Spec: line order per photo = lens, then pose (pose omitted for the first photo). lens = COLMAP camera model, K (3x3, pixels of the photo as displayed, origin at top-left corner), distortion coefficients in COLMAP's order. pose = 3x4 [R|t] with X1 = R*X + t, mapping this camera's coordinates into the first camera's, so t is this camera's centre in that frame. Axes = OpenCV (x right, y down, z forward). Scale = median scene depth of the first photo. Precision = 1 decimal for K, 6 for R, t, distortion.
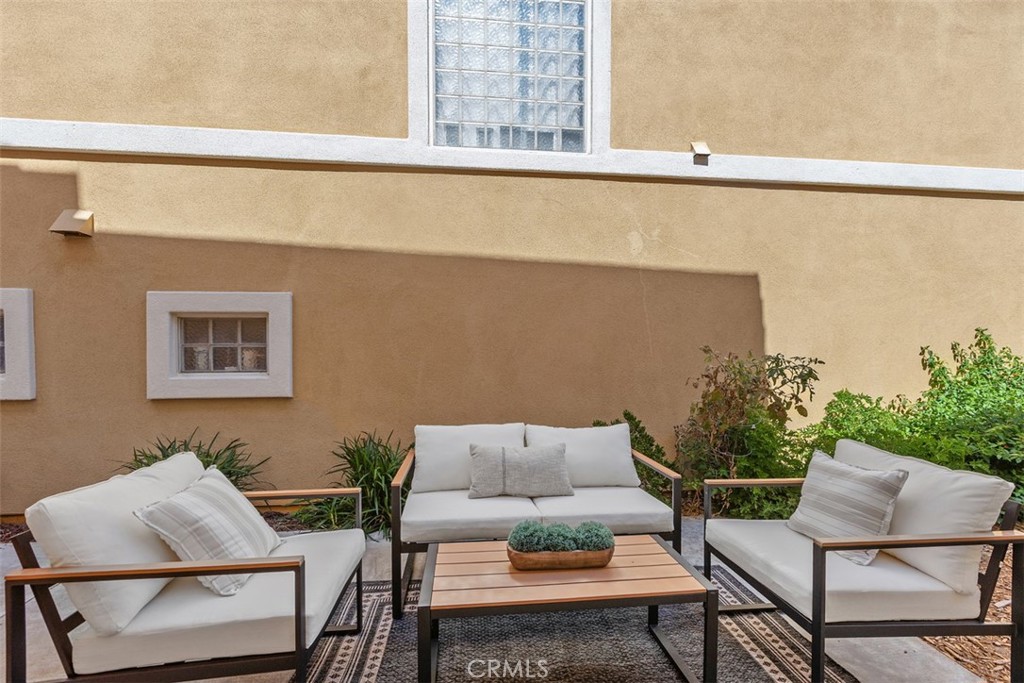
lens RADIAL K [[459.4, 0, 520.3], [0, 459.4, 359.6], [0, 0, 1]] dist [0.005873, -0.000974]
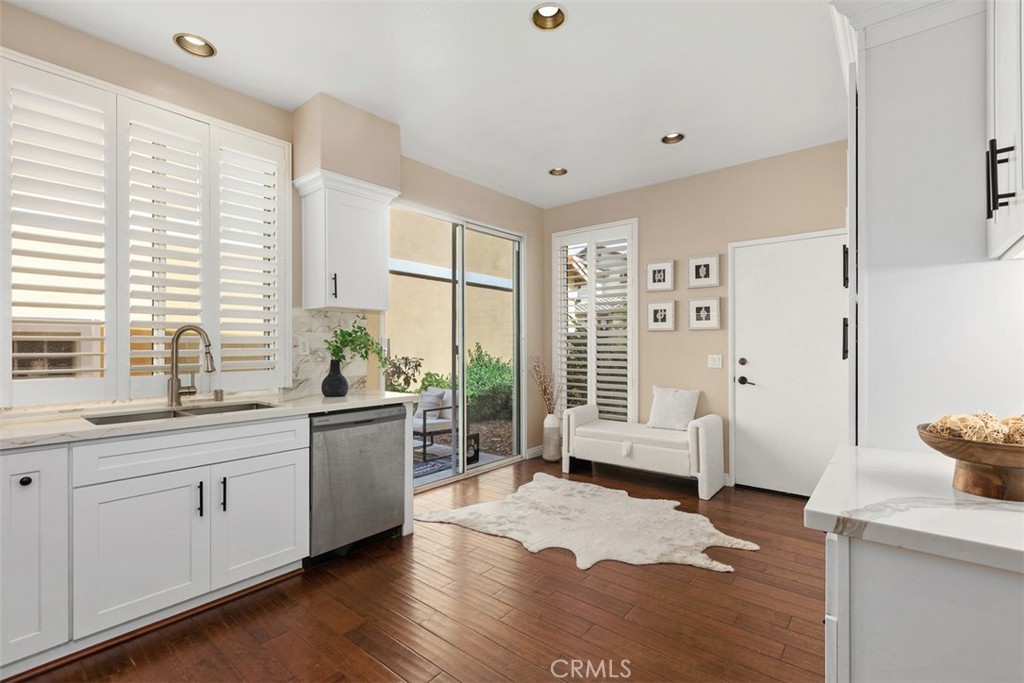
lens RADIAL K [[459.4, 0, 516.5], [0, 459.4, 344.6], [0, 0, 1]] dist [0.005873, -0.000974]
pose [[0.693492, 0.000555, 0.720464, -0.614653], [0.016095, 0.999738, -0.016262, -0.021606], [-0.720285, 0.022873, 0.693302, -0.860898]]
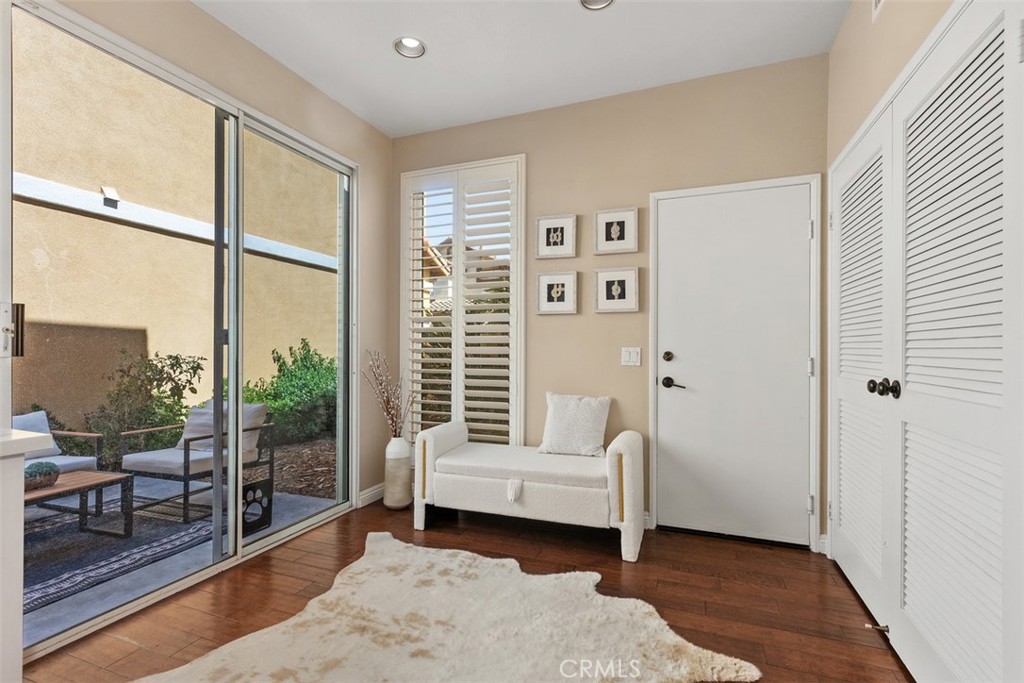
lens RADIAL K [[459.4, 0, 519.7], [0, 459.4, 346.4], [0, 0, 1]] dist [0.005873, -0.000974]
pose [[0.429553, 0.007181, 0.903013, -0.294578], [0.013781, 0.999800, -0.014506, -0.000676], [-0.902937, 0.018676, 0.429368, -0.609022]]
